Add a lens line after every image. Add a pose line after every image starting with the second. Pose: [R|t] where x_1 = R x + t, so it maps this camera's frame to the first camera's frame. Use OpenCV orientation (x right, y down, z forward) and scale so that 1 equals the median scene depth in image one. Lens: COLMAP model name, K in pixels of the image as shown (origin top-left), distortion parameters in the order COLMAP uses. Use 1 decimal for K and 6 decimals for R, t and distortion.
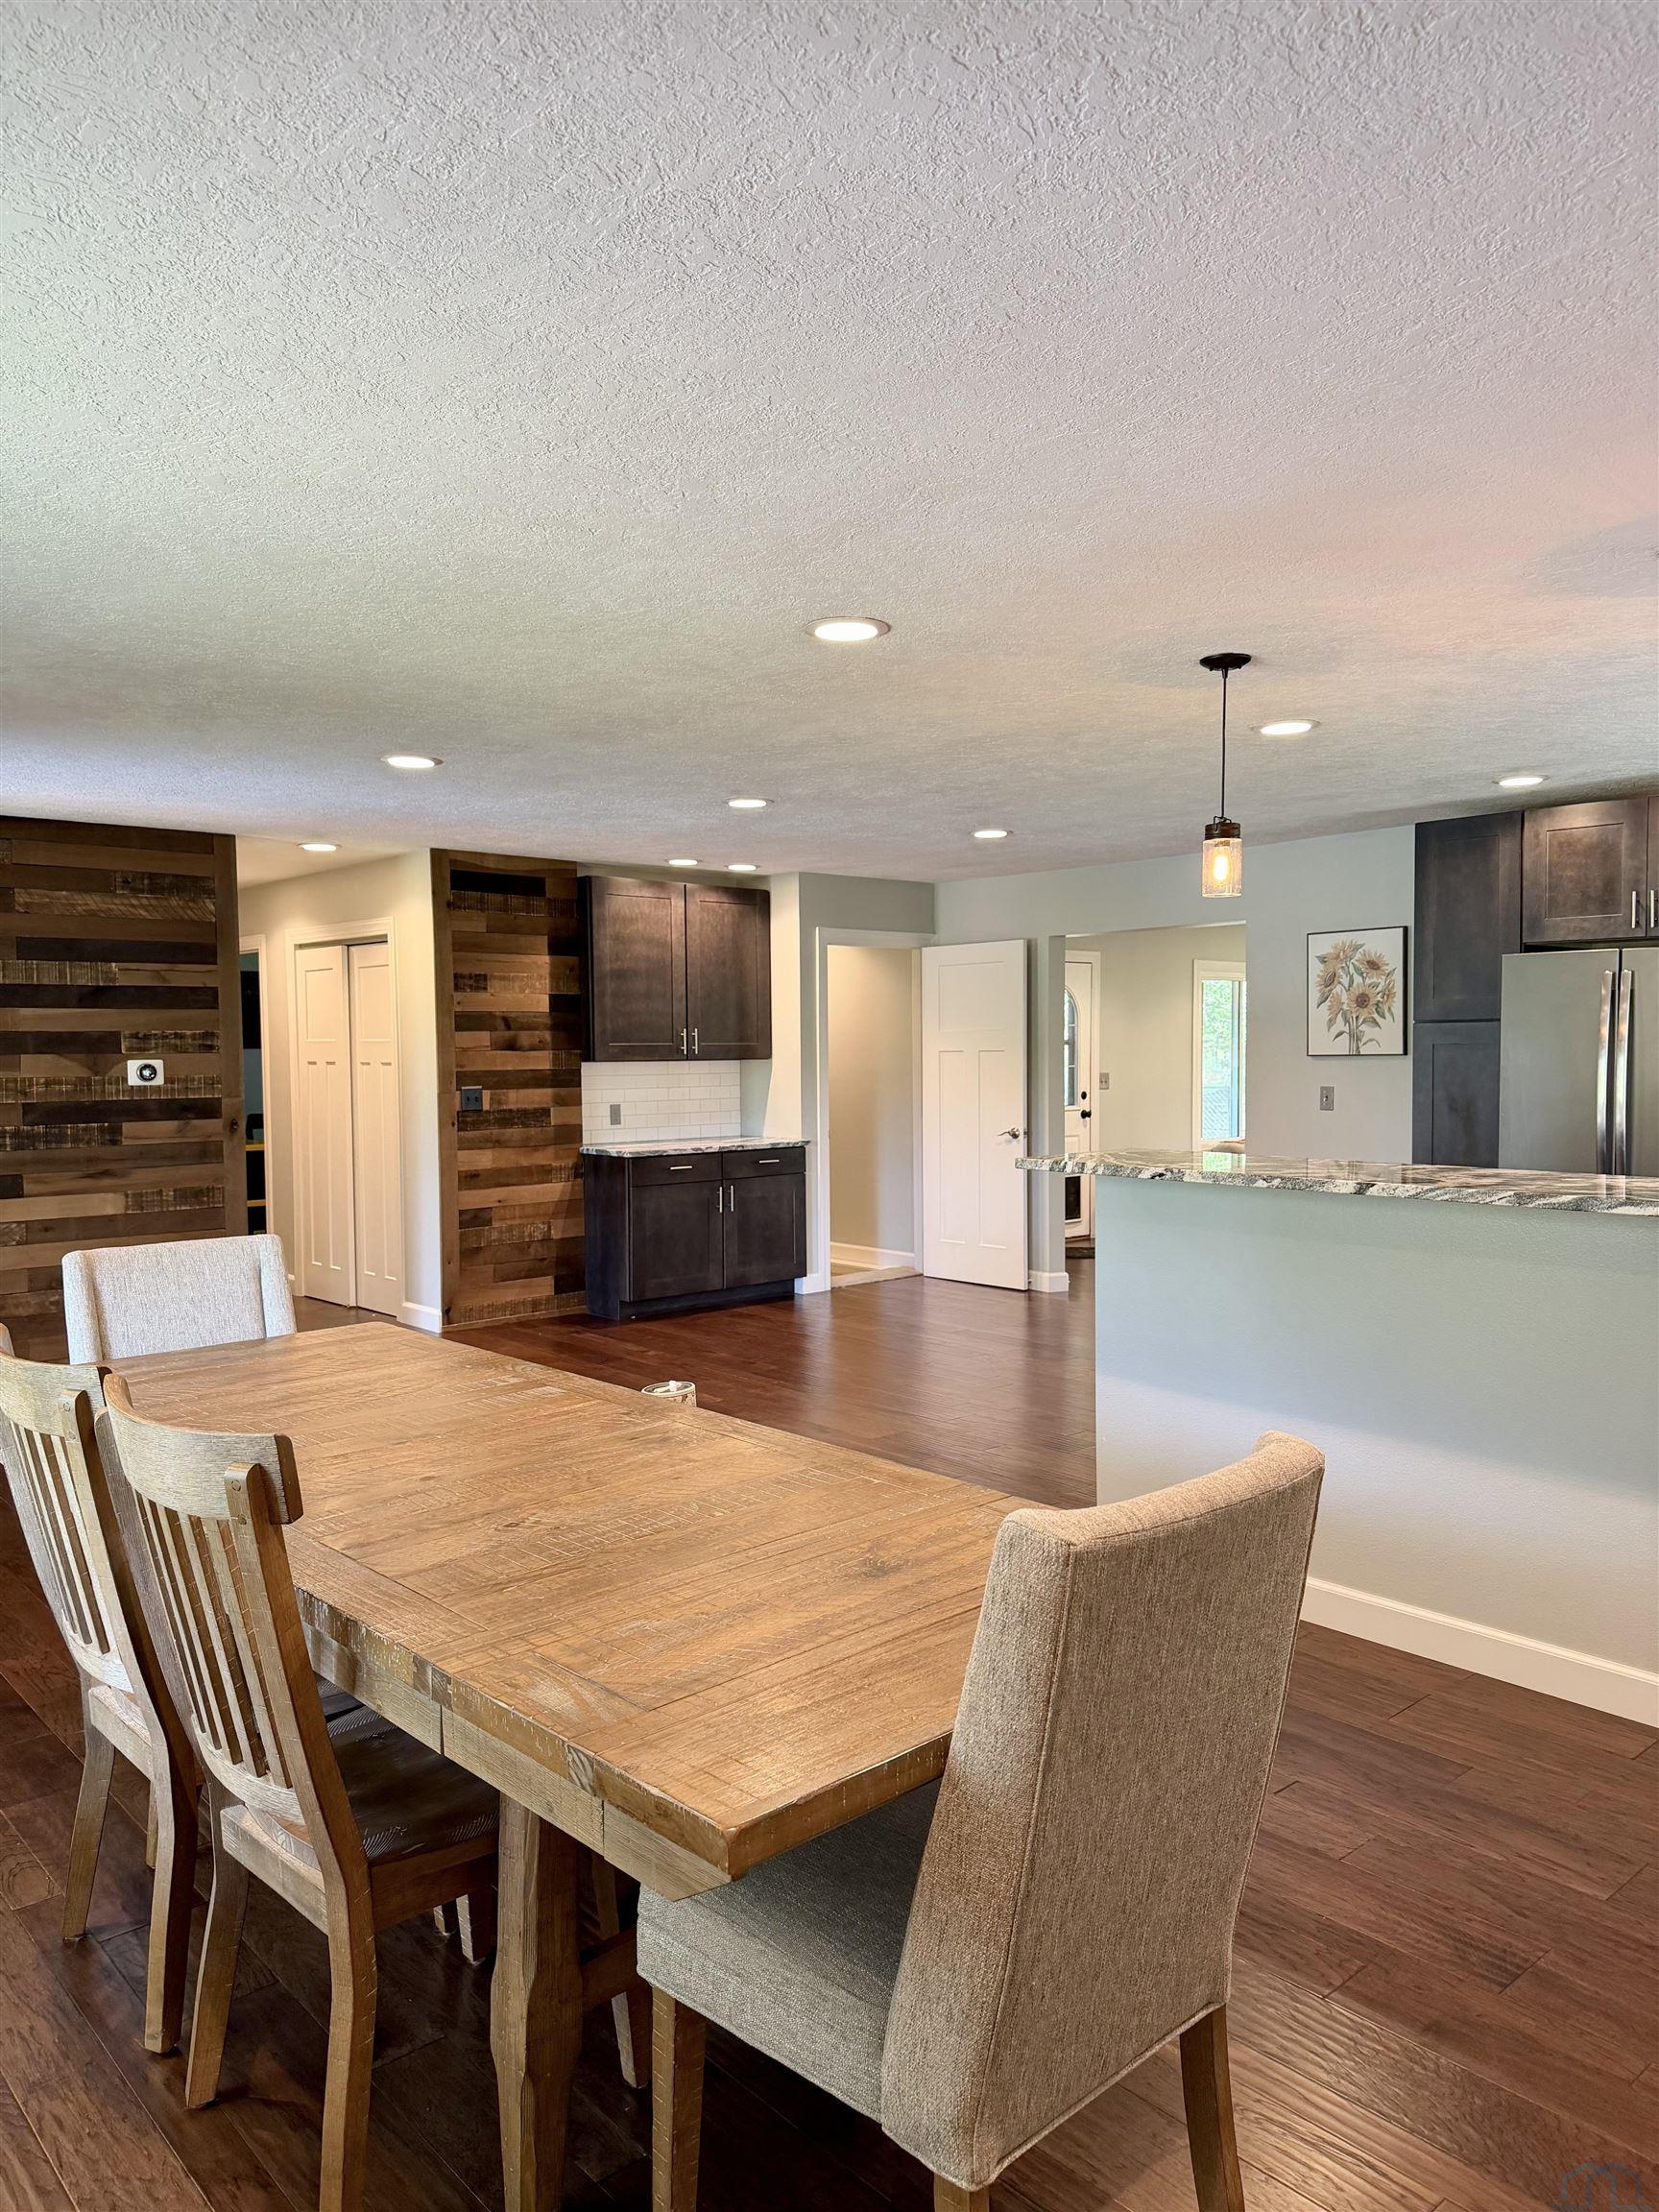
lens RADIAL K [[1553.5, 0, 826.2], [0, 1553.5, 1118.8], [0, 0, 1]] dist [0.039824, -0.045912]
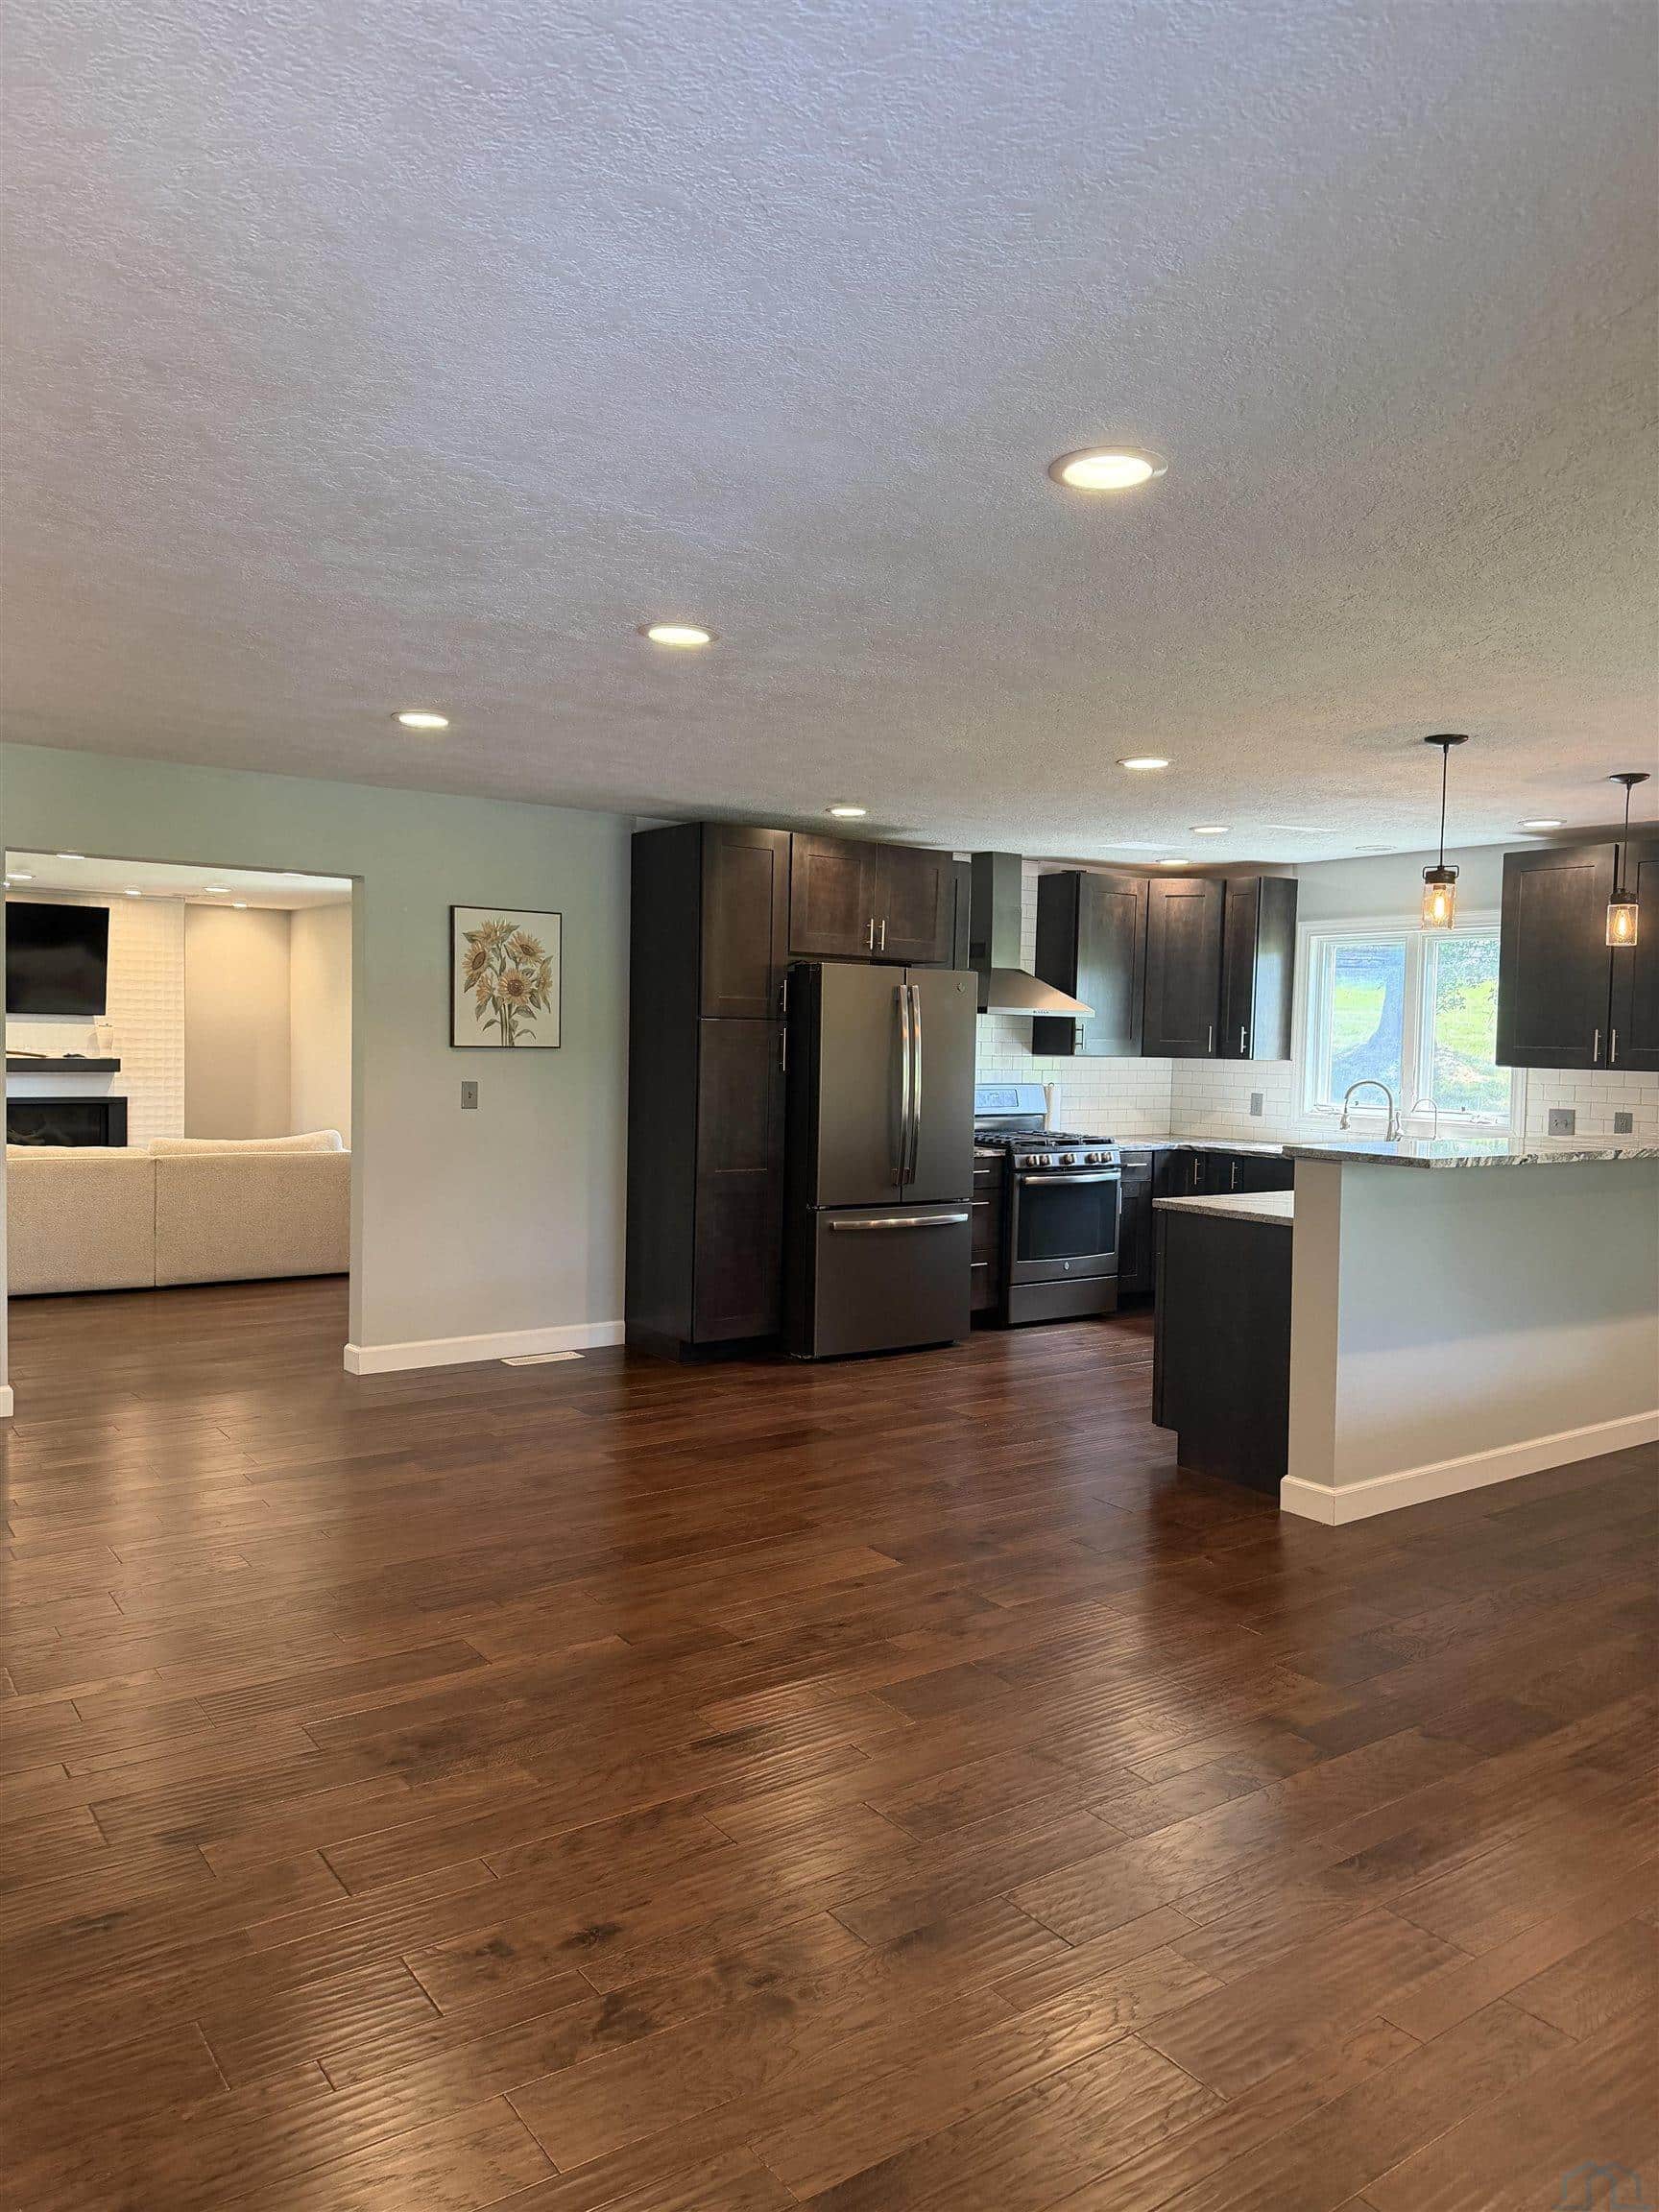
lens RADIAL K [[1553.5, 0, 814.6], [0, 1553.5, 1103.4], [0, 0, 1]] dist [0.039824, -0.045912]
pose [[0.112137, -0.025095, 0.993376, -0.541393], [0.021769, 0.999503, 0.022793, -0.024793], [-0.993454, 0.019069, 0.112628, 0.719953]]
